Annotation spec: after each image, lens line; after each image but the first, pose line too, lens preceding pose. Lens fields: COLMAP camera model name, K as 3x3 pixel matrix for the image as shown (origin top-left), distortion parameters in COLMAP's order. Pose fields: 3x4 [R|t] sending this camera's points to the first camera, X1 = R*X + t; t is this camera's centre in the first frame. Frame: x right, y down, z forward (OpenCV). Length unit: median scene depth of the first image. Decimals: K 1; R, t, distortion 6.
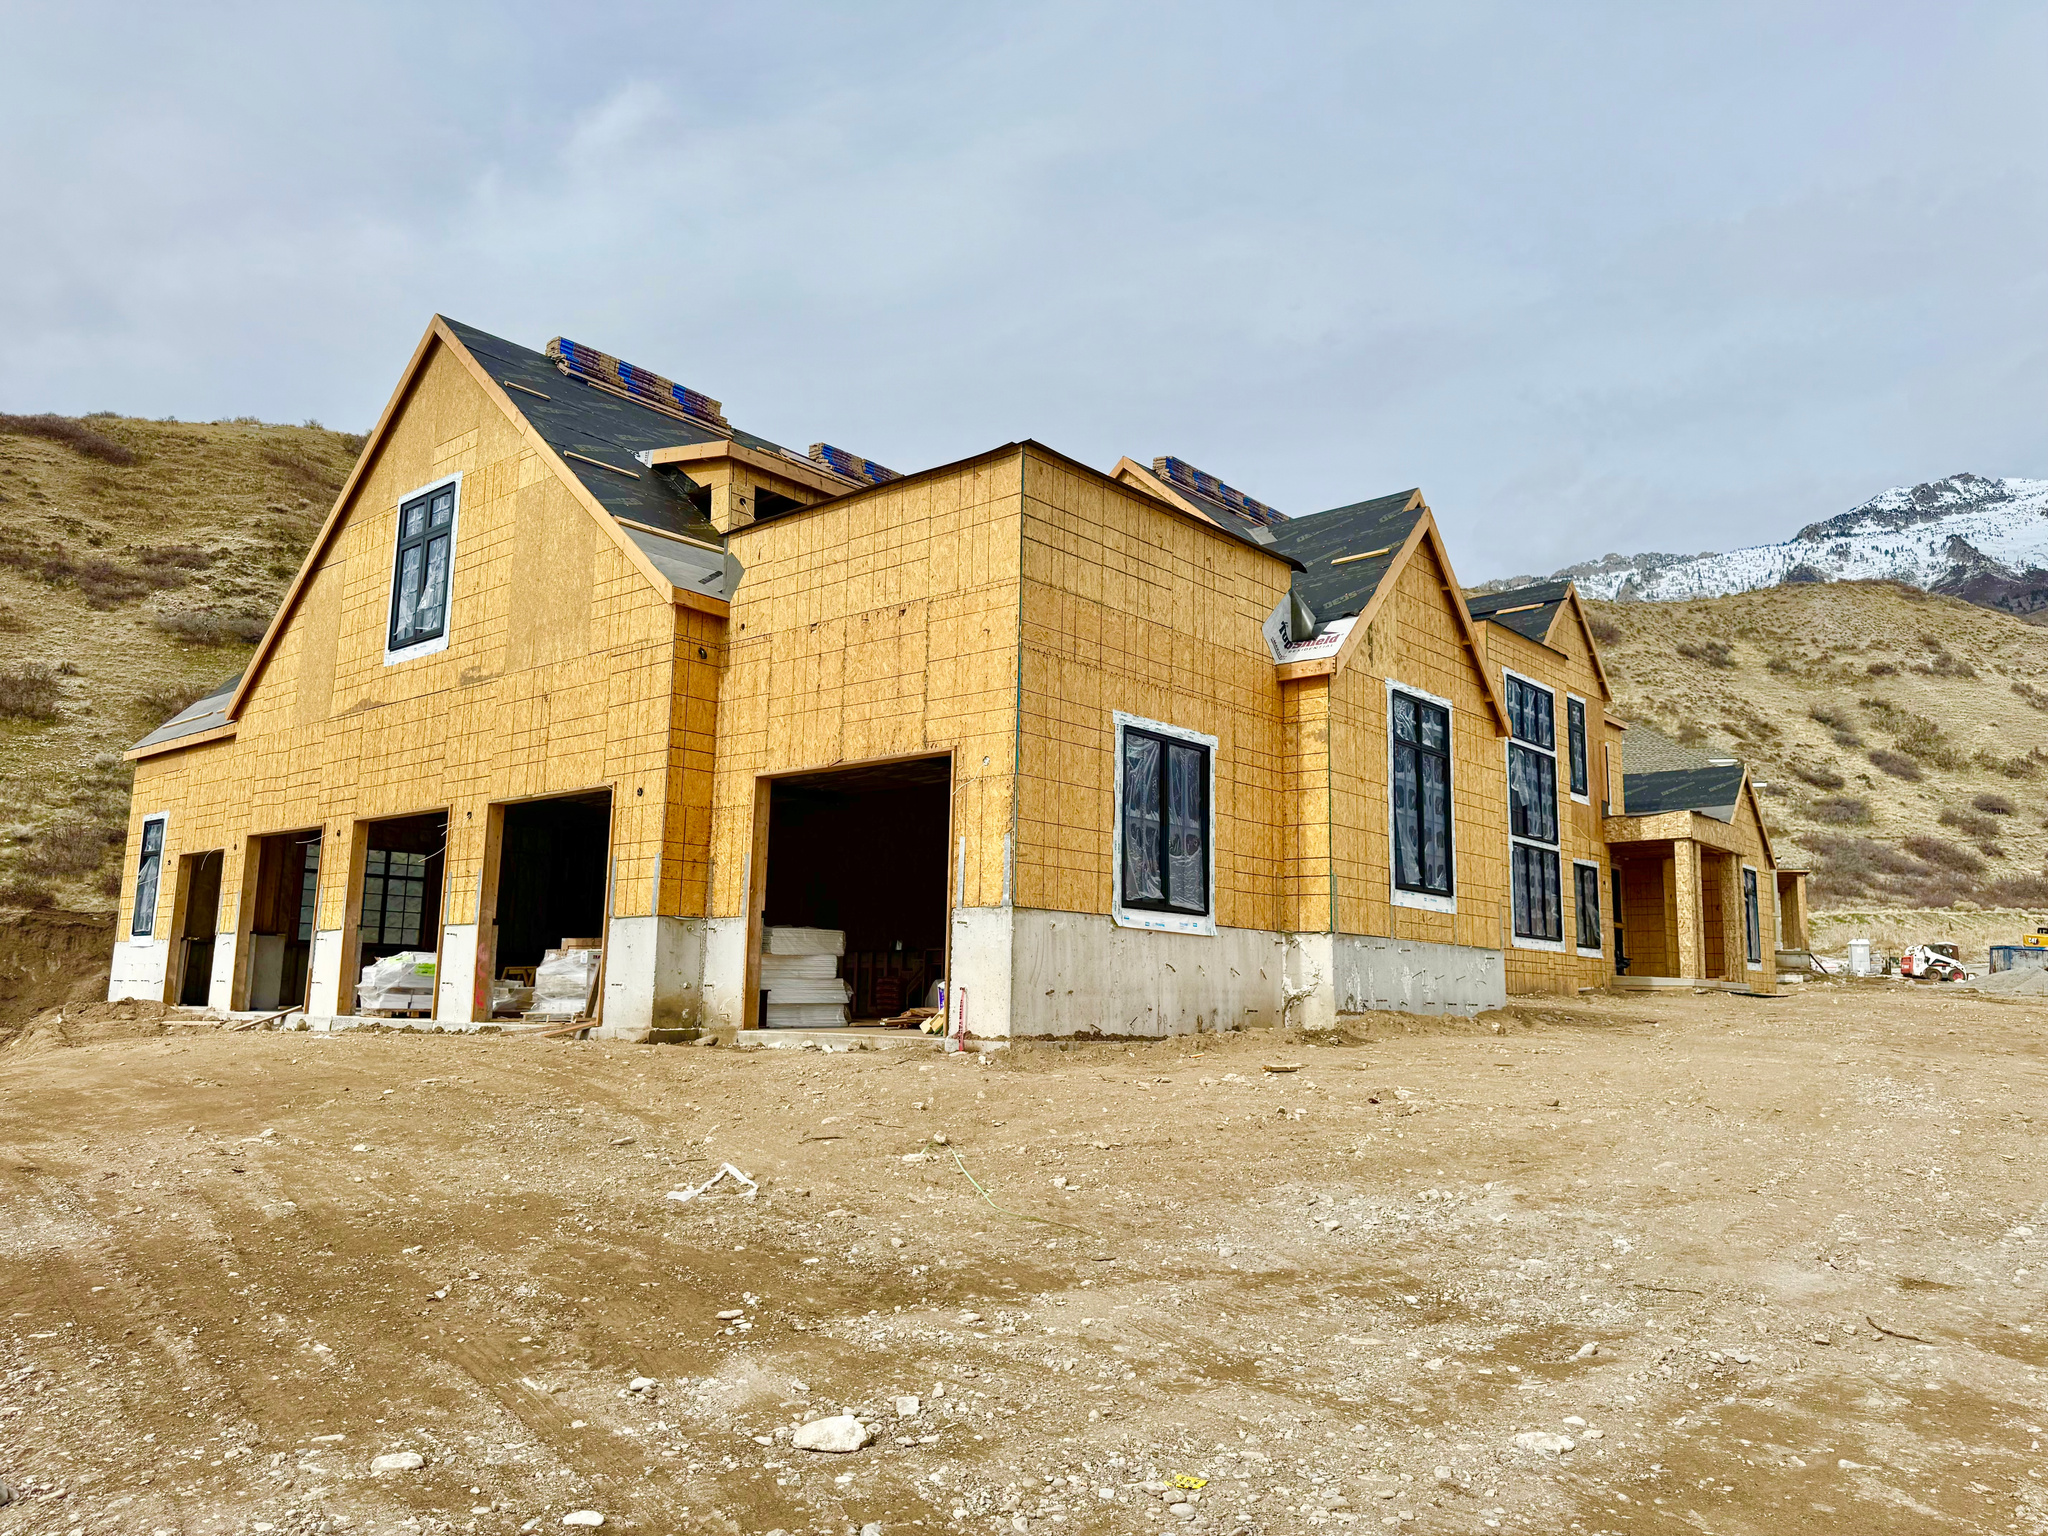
lens RADIAL K [[1434.9, 0, 1032.6], [0, 1434.9, 775.0], [0, 0, 1]] dist [0.083670, -0.101642]
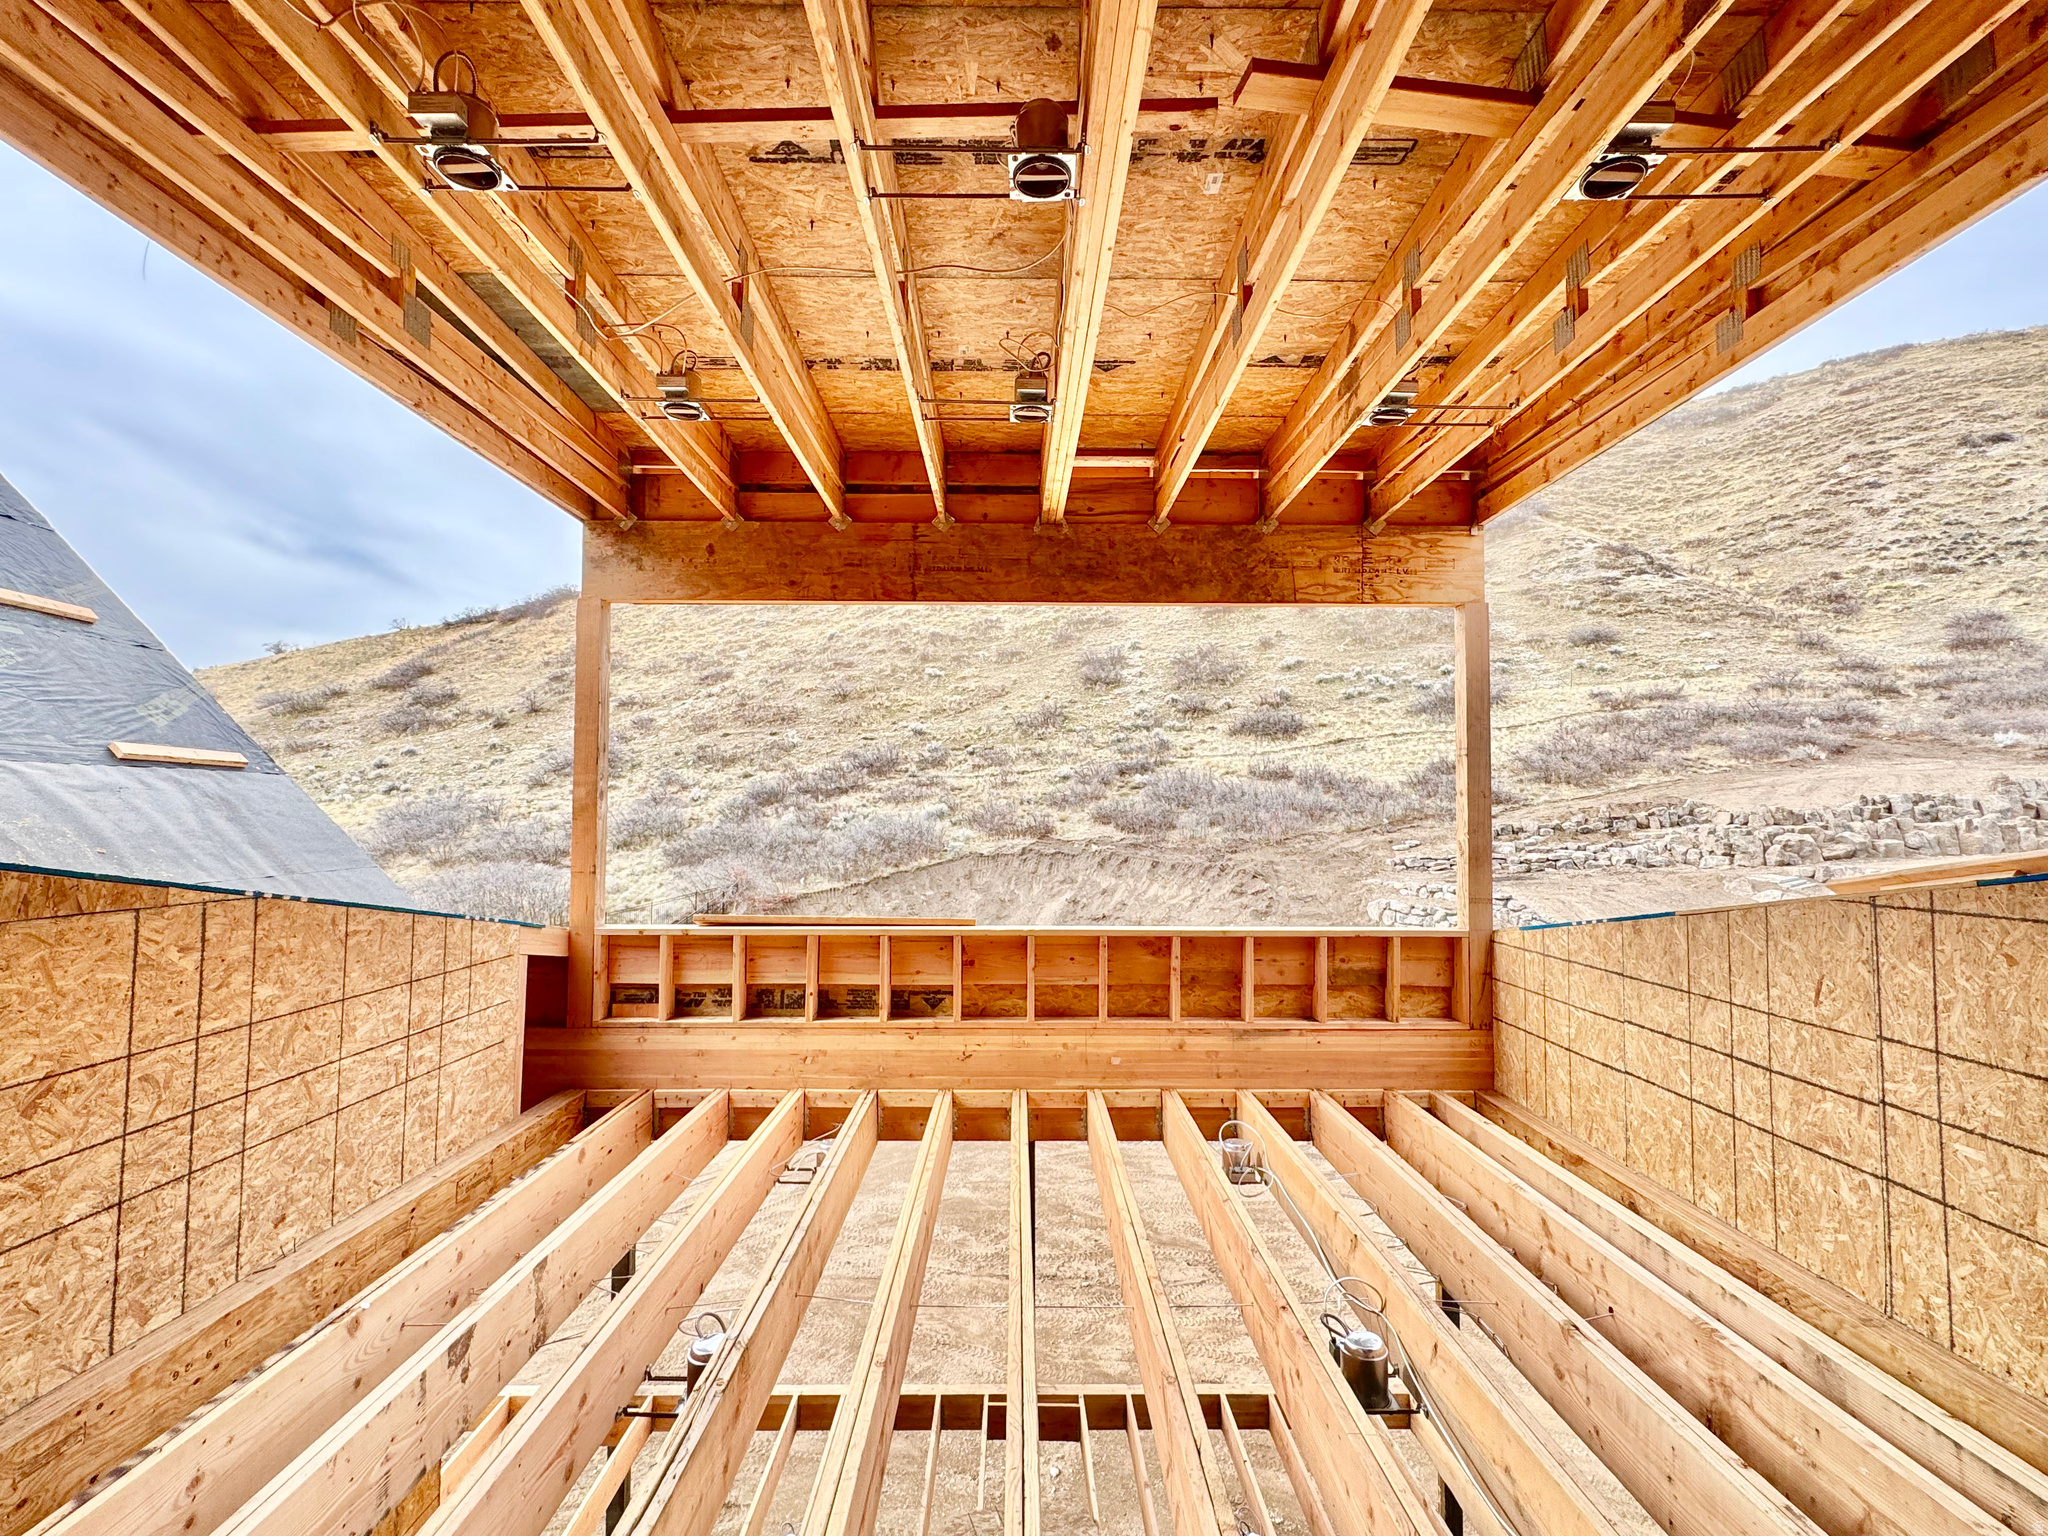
lens RADIAL K [[938.4, 0, 1026.2], [0, 938.4, 770.3], [0, 0, 1]] dist [-0.002346, -0.000118]
pose [[0.661408, -0.052225, -0.748206, -0.022976], [0.127739, 0.990842, 0.043760, -0.002755], [0.739068, -0.124518, 0.662022, 0.171328]]
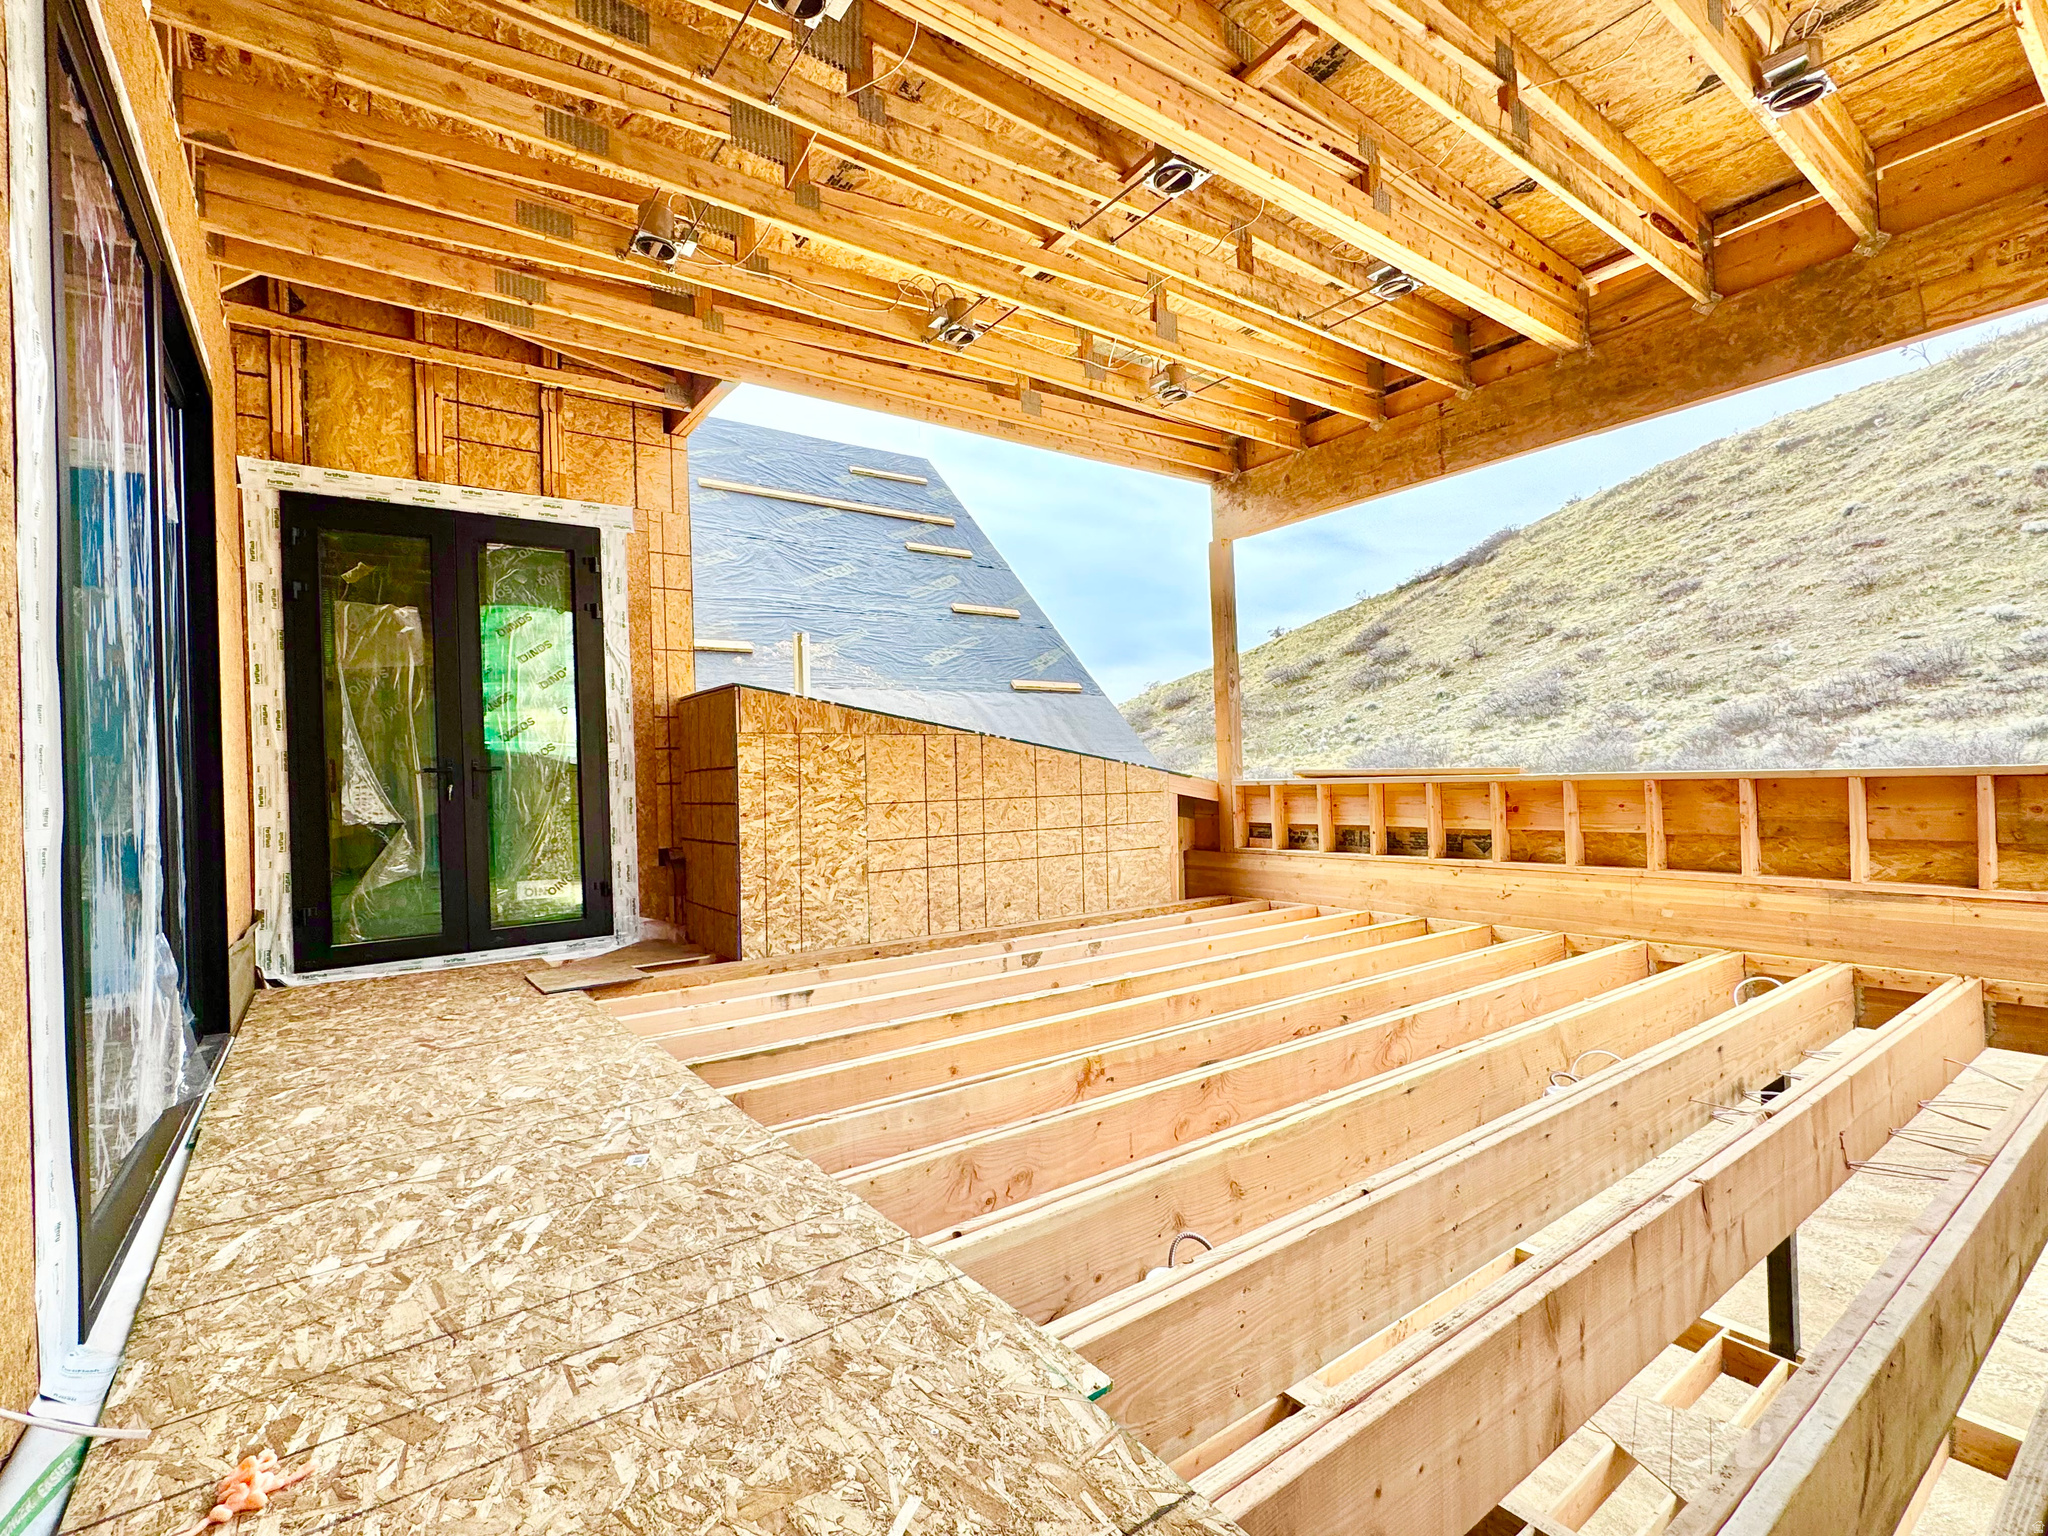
lens RADIAL K [[938.4, 0, 1029.2], [0, 938.4, 771.4], [0, 0, 1]] dist [-0.002346, -0.000118]
pose [[-0.225077, -0.015744, -0.974214, -0.014262], [0.183032, 0.981386, -0.058147, 0.001440], [0.956995, -0.191400, -0.218006, 0.179499]]
